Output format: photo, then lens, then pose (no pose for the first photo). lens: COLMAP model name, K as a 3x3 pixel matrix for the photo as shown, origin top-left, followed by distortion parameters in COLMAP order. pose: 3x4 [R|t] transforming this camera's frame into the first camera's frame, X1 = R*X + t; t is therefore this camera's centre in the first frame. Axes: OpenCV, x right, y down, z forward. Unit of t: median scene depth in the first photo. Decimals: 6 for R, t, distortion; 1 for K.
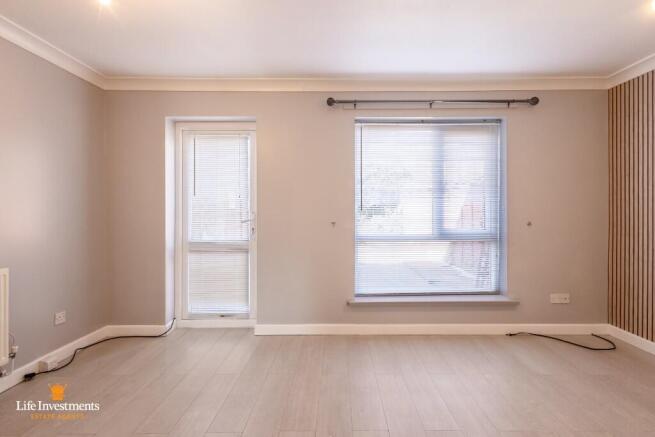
lens RADIAL K [[296.9, 0, 336.8], [0, 296.9, 215.6], [0, 0, 1]] dist [0.003050, -0.000580]
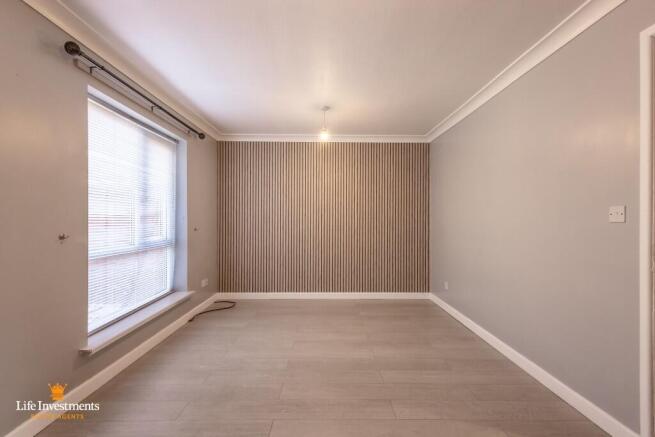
lens RADIAL K [[299.7, 0, 327.5], [0, 299.7, 218.5], [0, 0, 1]] dist [0.008731, -0.000289]
pose [[0.009063, 0.005081, 0.999946, -0.646069], [0.012902, 0.999903, -0.005198, -0.003889], [-0.999876, 0.012949, 0.008996, 0.419029]]
